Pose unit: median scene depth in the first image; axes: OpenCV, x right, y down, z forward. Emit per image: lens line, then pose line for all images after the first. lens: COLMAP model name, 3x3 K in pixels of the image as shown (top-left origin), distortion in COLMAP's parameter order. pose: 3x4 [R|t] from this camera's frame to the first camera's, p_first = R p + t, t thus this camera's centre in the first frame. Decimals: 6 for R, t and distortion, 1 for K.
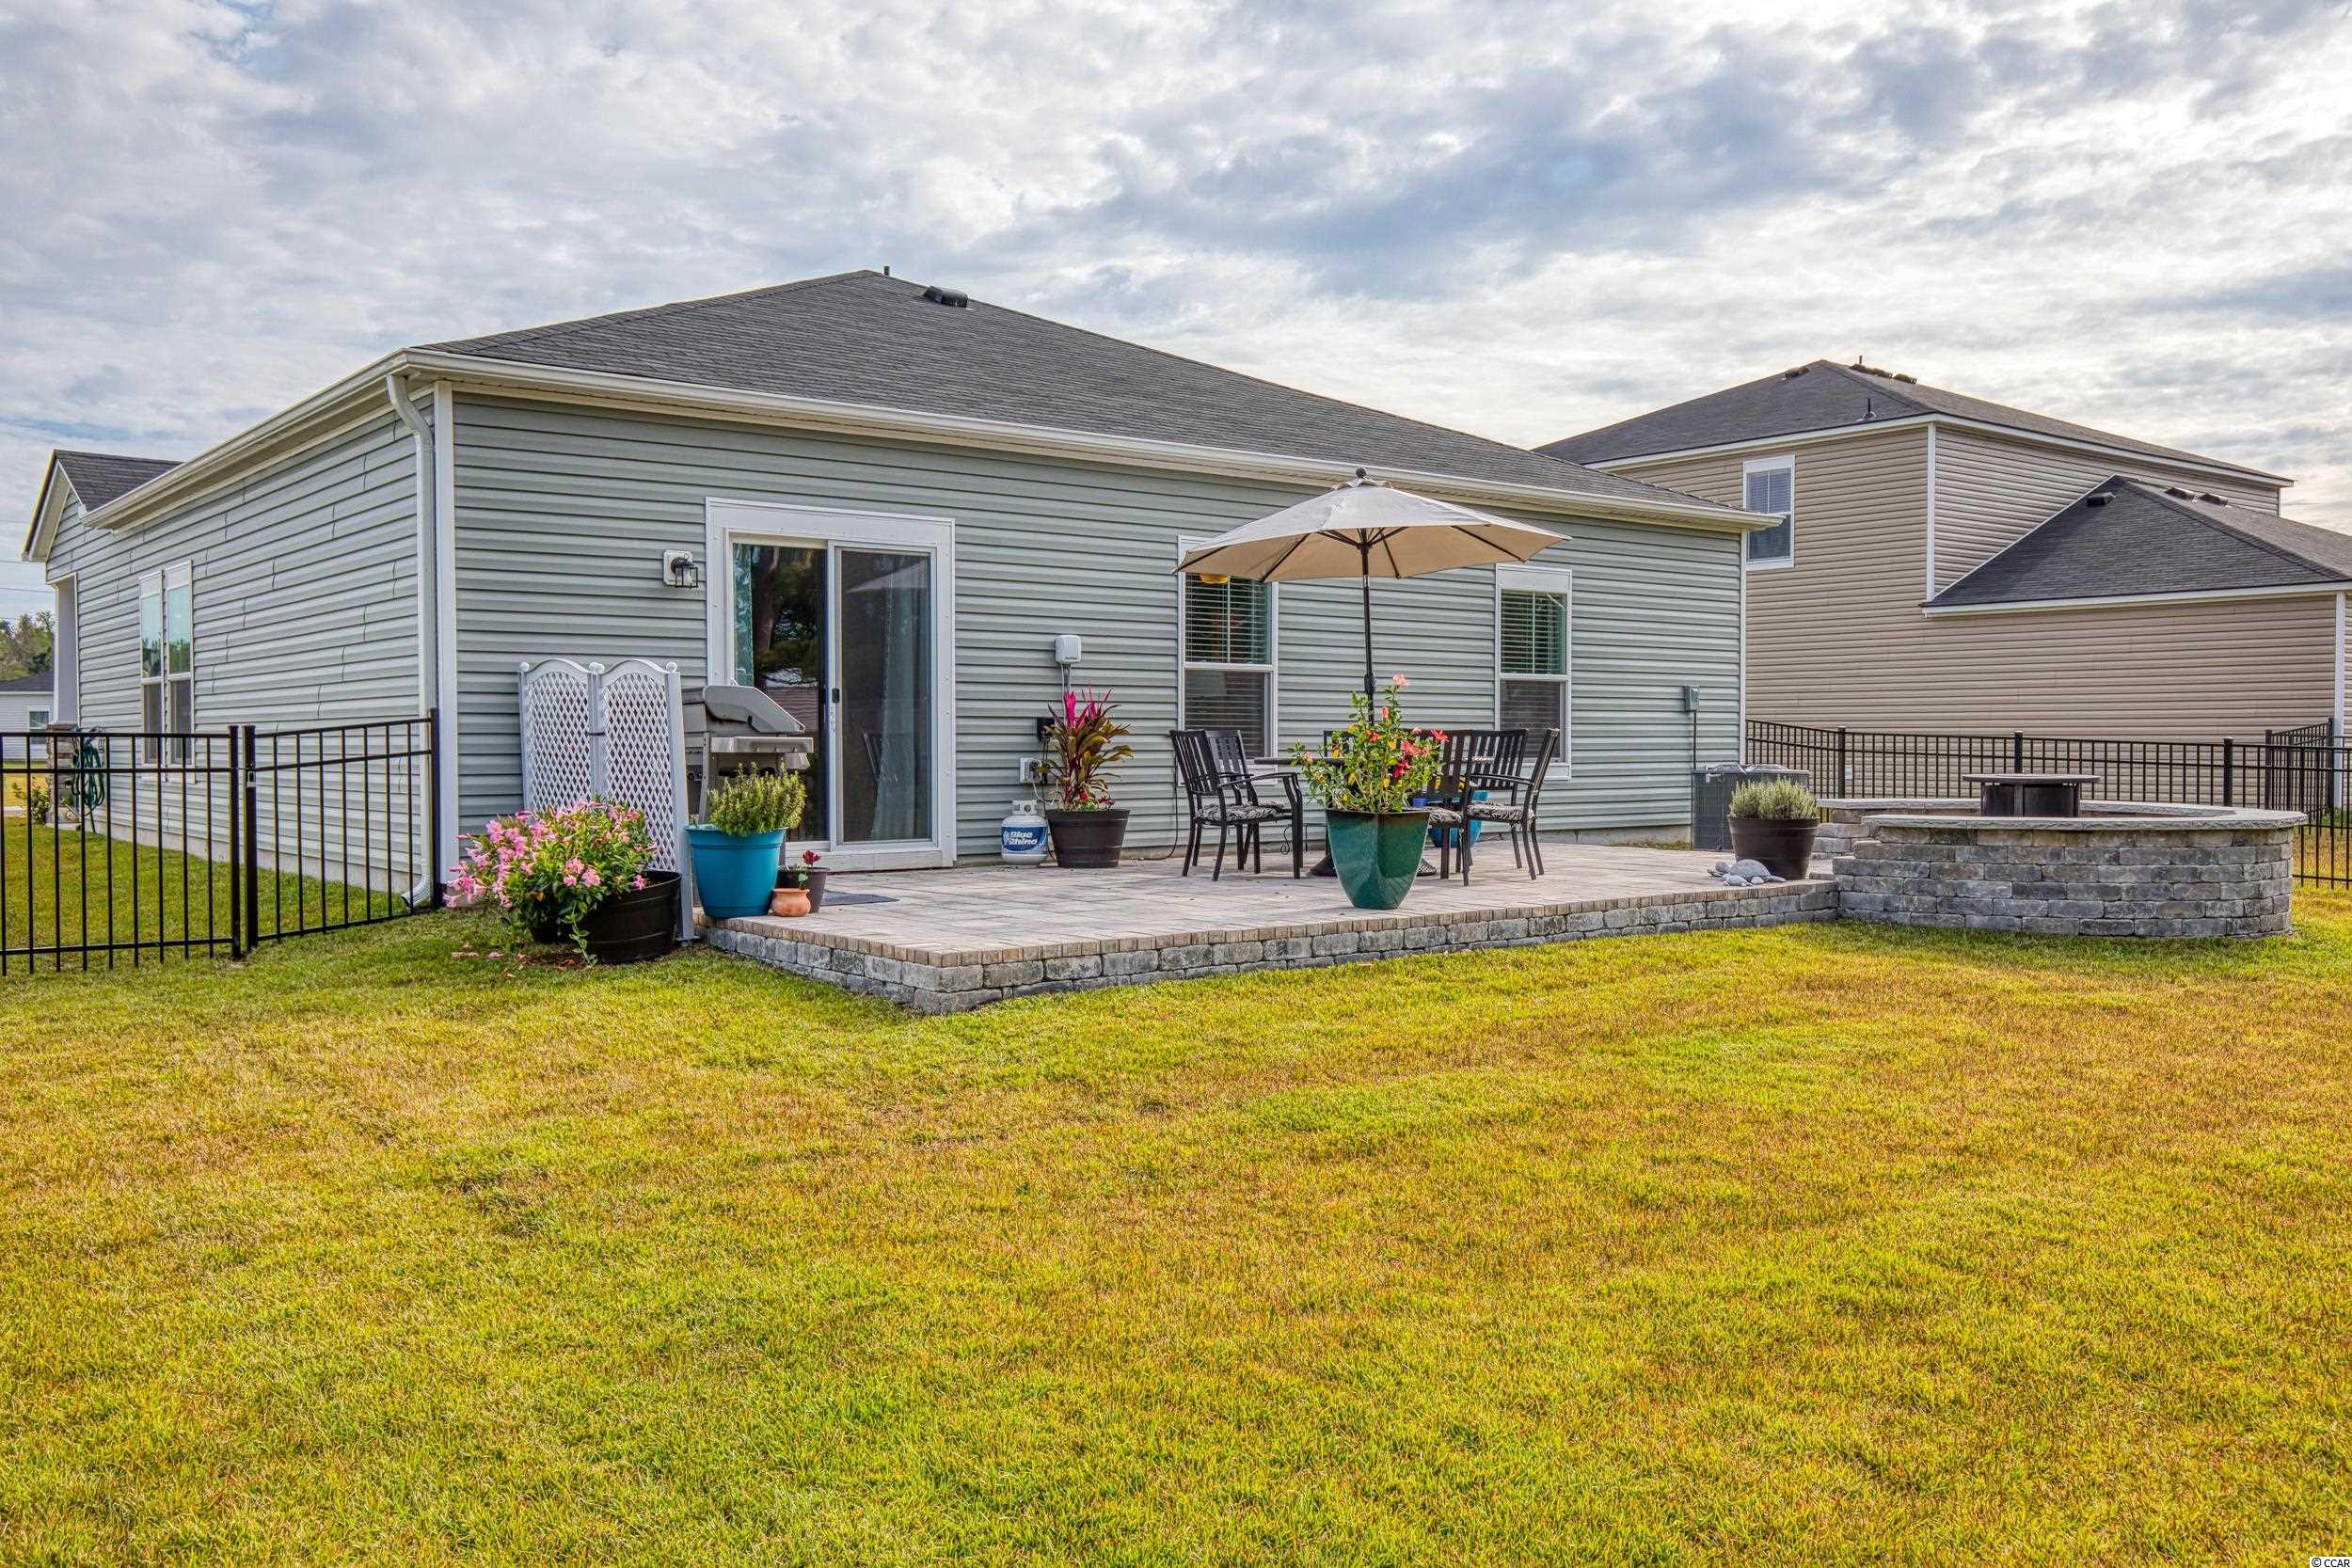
lens RADIAL K [[1929.3, 0, 1222.5], [0, 1929.3, 776.6], [0, 0, 1]] dist [0.015612, 0.016163]
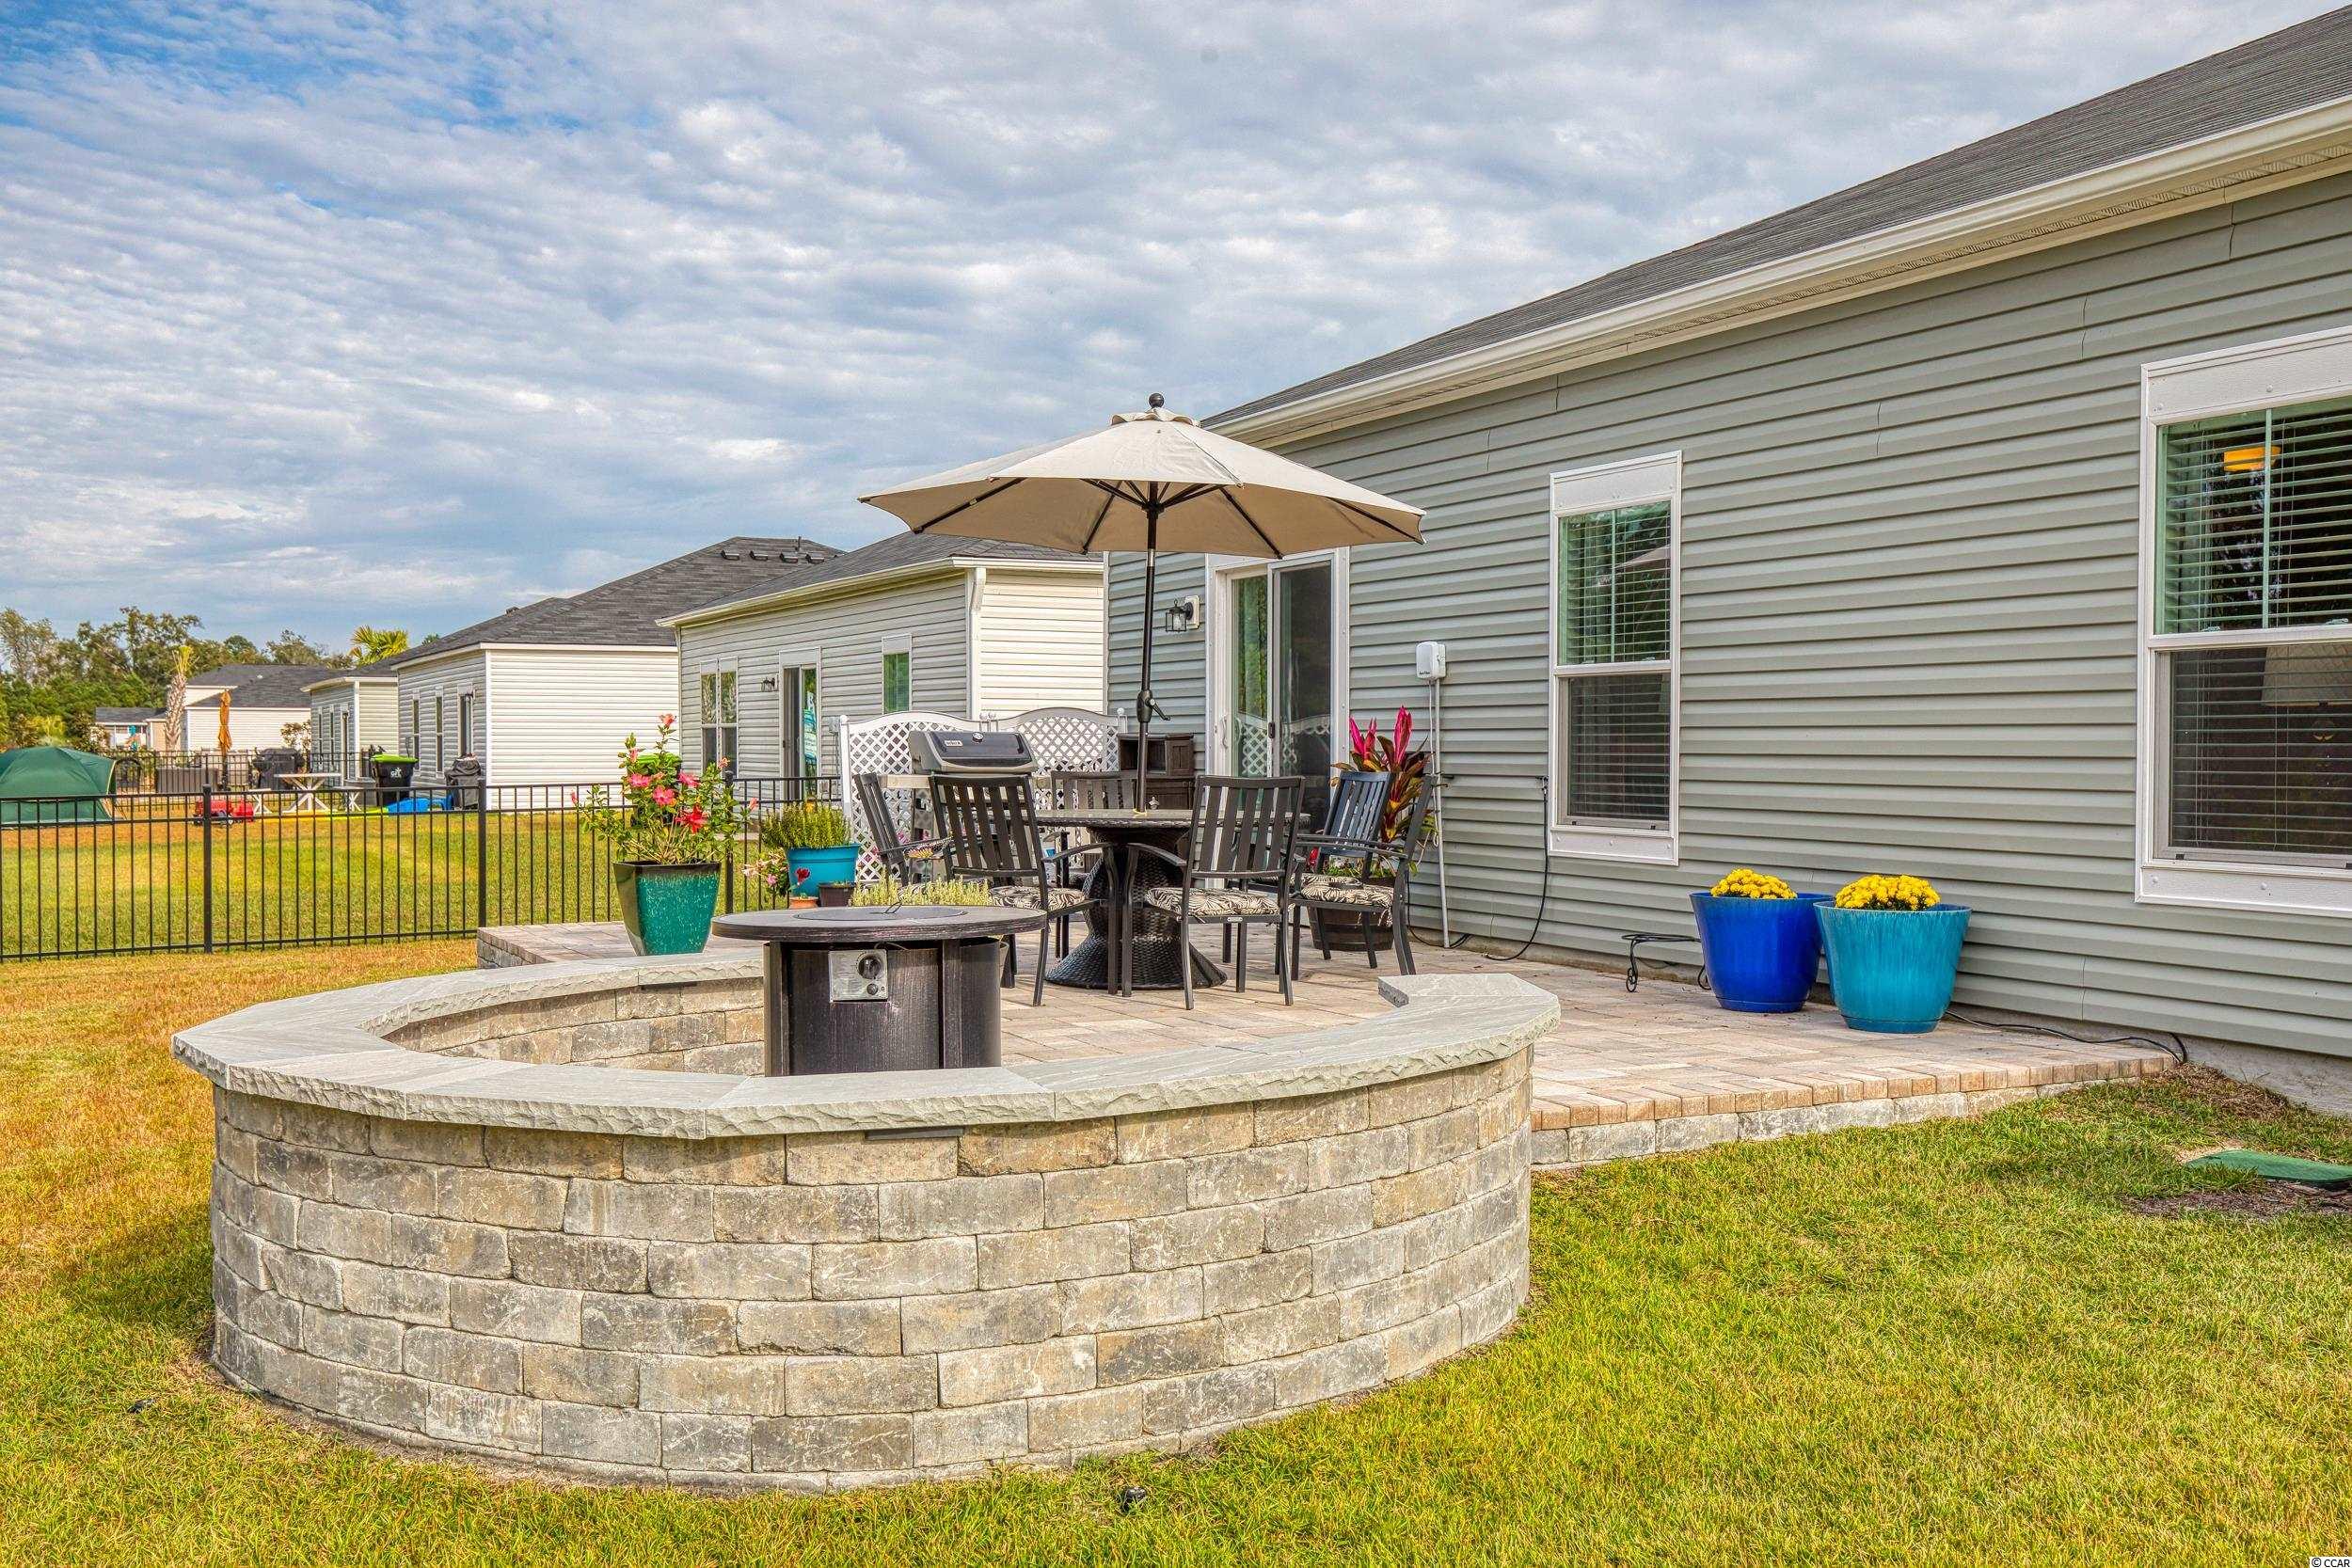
lens RADIAL K [[2237.1, 0, 1166.5], [0, 2237.1, 776.9], [0, 0, 1]] dist [0.031954, 0.000000]
pose [[-0.229965, 0.012777, -0.973115, 0.859655], [-0.017997, 0.999687, 0.017379, -0.036897], [0.973033, 0.021510, -0.229663, 1.193878]]
